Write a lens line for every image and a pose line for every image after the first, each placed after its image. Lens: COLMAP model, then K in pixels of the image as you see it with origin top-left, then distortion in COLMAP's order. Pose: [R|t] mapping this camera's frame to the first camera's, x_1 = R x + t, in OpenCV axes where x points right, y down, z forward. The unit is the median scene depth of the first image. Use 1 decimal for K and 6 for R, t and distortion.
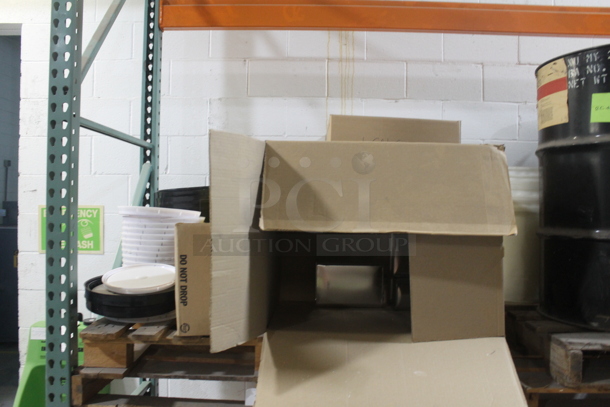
lens RADIAL K [[543.8, 0, 287.8], [0, 543.8, 205.5], [0, 0, 1]] dist [-0.187832, 0.165329]
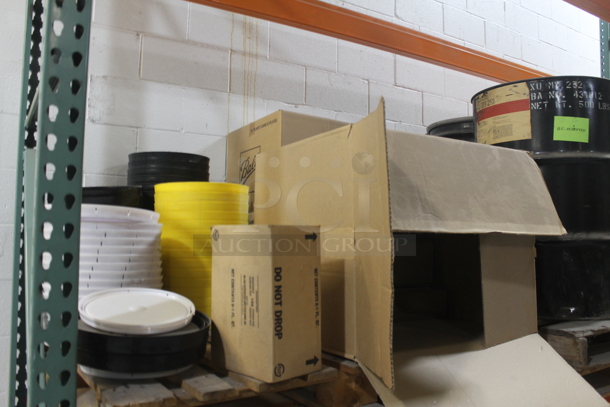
lens RADIAL K [[543.8, 0, 287.8], [0, 543.8, 205.5], [0, 0, 1]] dist [-0.187832, 0.165329]
pose [[0.826410, 0.027505, 0.562396, -0.457662], [-0.001014, 0.998877, -0.047362, 0.033763], [-0.563067, 0.038570, 0.825510, 0.308159]]
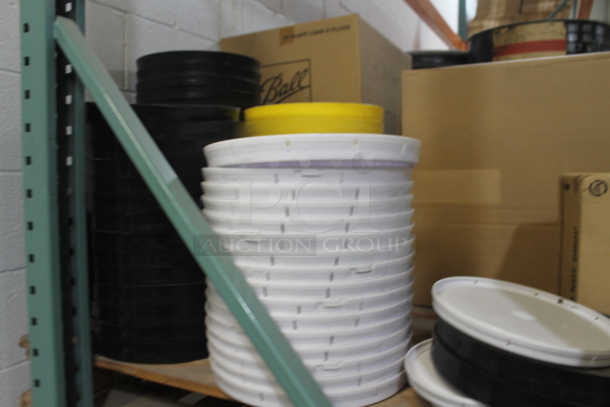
lens RADIAL K [[543.8, 0, 287.8], [0, 543.8, 205.5], [0, 0, 1]] dist [-0.187832, 0.165329]
pose [[0.442568, -0.066142, 0.894292, -0.625884], [-0.002127, 0.997196, 0.074805, 0.019669], [-0.896732, -0.035008, 0.441186, 0.879921]]
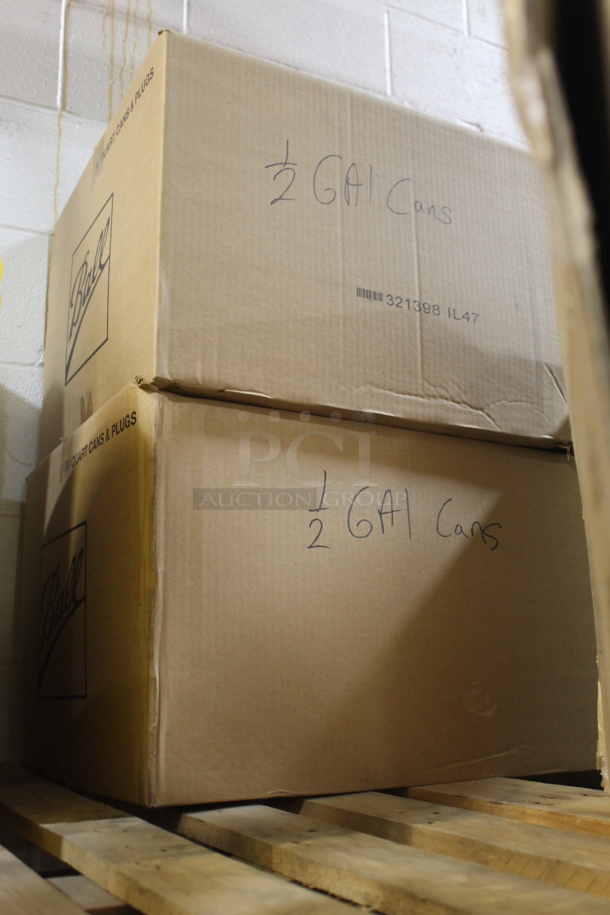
lens RADIAL K [[922.2, 0, 305.0], [0, 922.2, 457.5], [0, 0, 1]] dist [0.001422, -0.002412]
pose [[0.850695, 0.082570, 0.519135, -0.081946], [0.024028, 0.980446, -0.195318, 0.118426], [-0.525111, 0.178630, 0.832076, 0.735520]]
